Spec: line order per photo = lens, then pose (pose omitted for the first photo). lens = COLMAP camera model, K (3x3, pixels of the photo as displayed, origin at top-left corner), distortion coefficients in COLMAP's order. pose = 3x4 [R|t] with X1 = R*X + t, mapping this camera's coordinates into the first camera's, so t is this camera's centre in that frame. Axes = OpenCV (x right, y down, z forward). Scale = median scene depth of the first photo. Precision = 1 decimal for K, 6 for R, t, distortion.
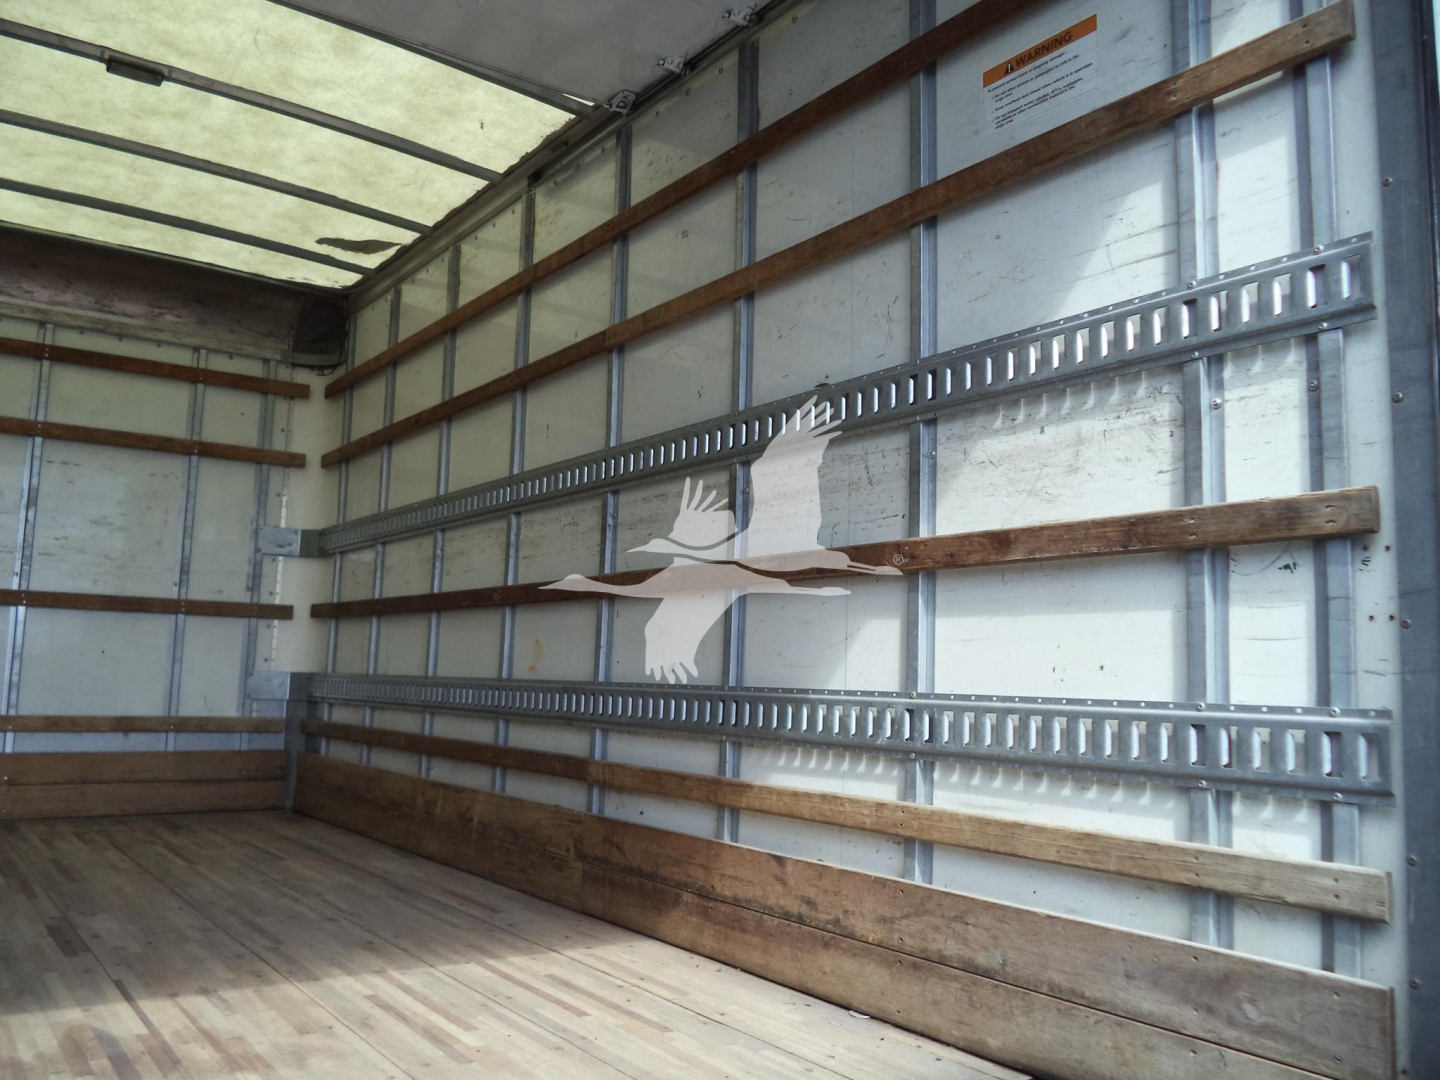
lens RADIAL K [[1192.5, 0, 754.5], [0, 1192.5, 531.6], [0, 0, 1]] dist [-0.037499, 0.020655]
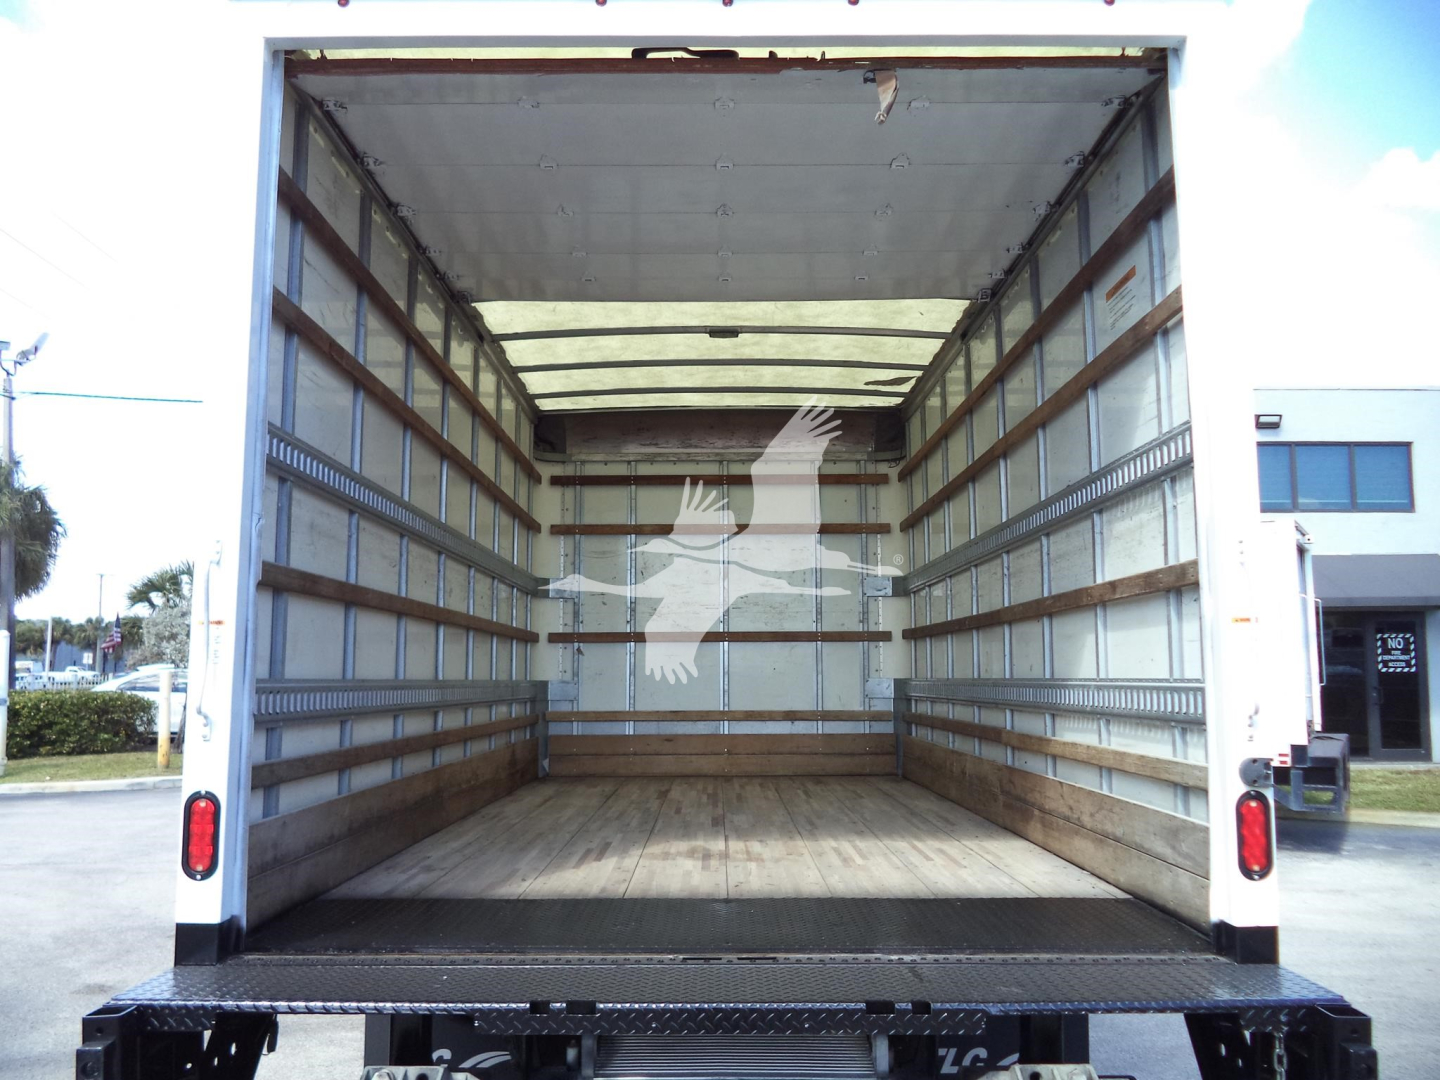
lens RADIAL K [[1192.5, 0, 750.6], [0, 1192.5, 538.2], [0, 0, 1]] dist [-0.037499, 0.020655]
pose [[0.817381, -0.093629, -0.568439, 0.406783], [0.094056, 0.995154, -0.028669, -0.032445], [0.568368, -0.030032, 0.822226, -0.363396]]
